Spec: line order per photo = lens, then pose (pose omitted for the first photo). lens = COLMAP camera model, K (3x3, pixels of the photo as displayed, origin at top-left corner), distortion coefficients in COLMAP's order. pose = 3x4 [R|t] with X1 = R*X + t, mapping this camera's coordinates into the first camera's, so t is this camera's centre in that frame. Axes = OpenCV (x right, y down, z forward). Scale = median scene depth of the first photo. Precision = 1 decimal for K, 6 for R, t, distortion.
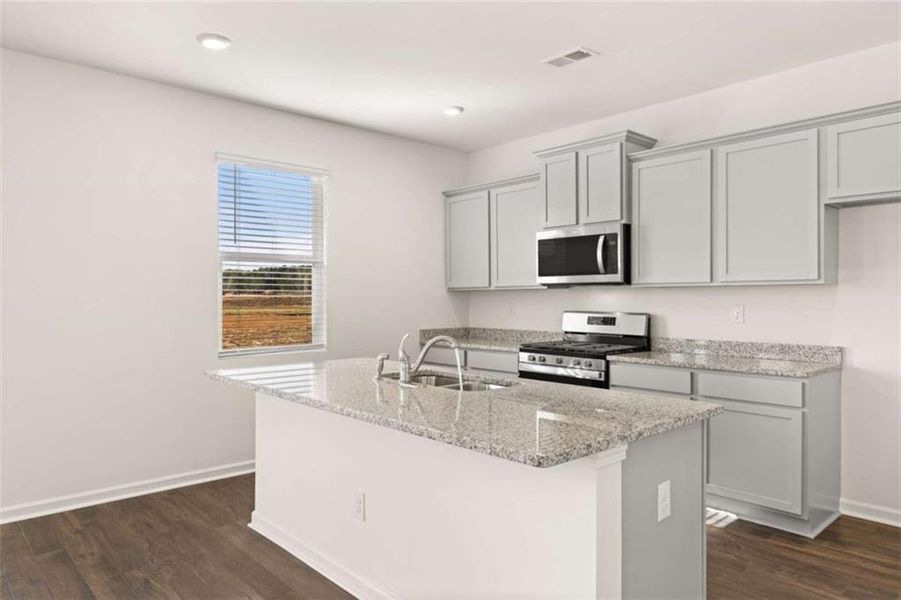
lens RADIAL K [[591.4, 0, 450.5], [0, 591.4, 300.0], [0, 0, 1]] dist [-0.002771, -0.001334]
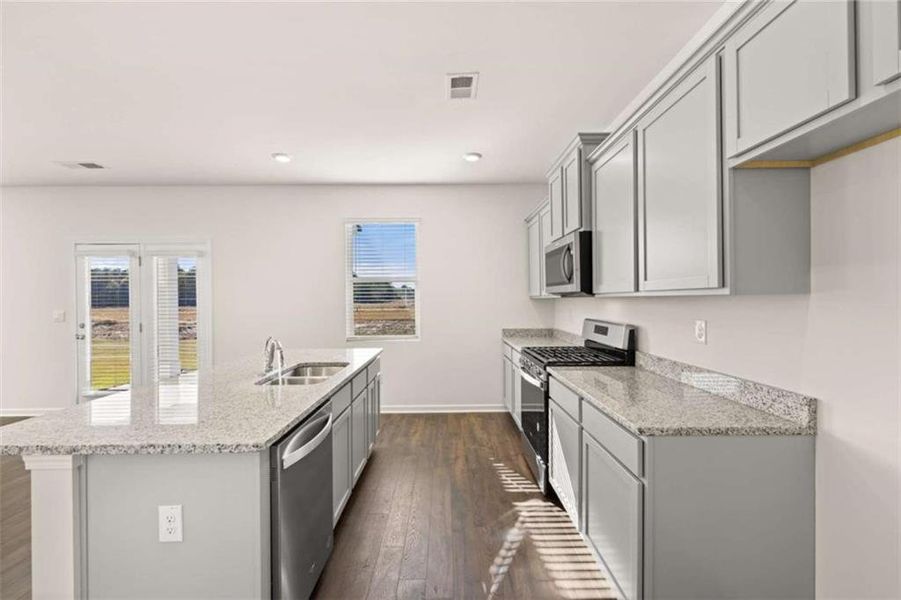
lens RADIAL K [[377.5, 0, 450.5], [0, 377.5, 300.0], [0, 0, 1]] dist [-0.000110, 0.000467]
pose [[0.746452, -0.001982, -0.665437, 0.540513], [0.003026, 0.999995, 0.000416, -0.018040], [0.665433, -0.002325, 0.746454, 0.396833]]
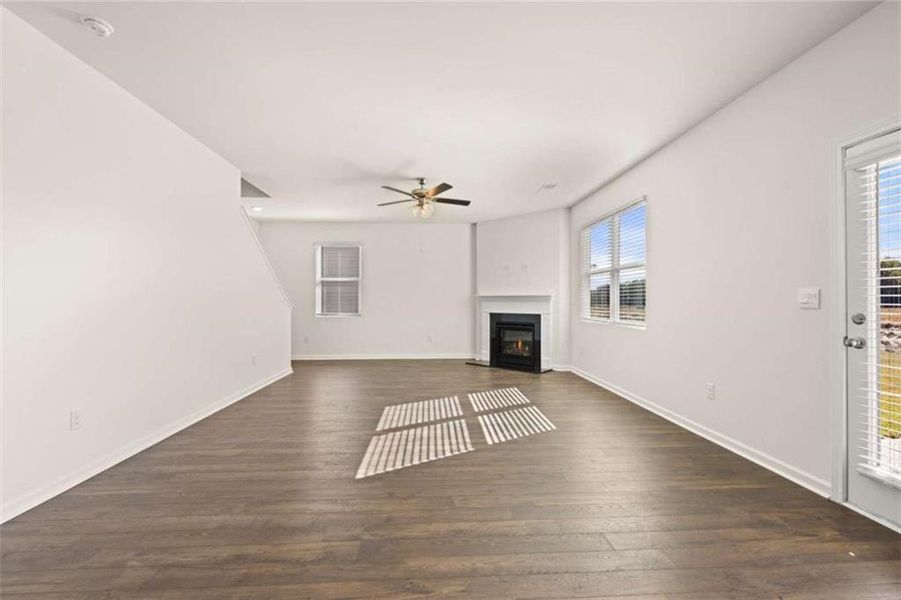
lens RADIAL K [[377.5, 0, 450.5], [0, 377.5, 300.0], [0, 0, 1]] dist [-0.000110, 0.000467]
pose [[-0.633417, -0.003461, -0.773803, -0.223439], [-0.003468, 0.999993, -0.001633, 0.029410], [0.773803, 0.001649, -0.633425, 0.400202]]
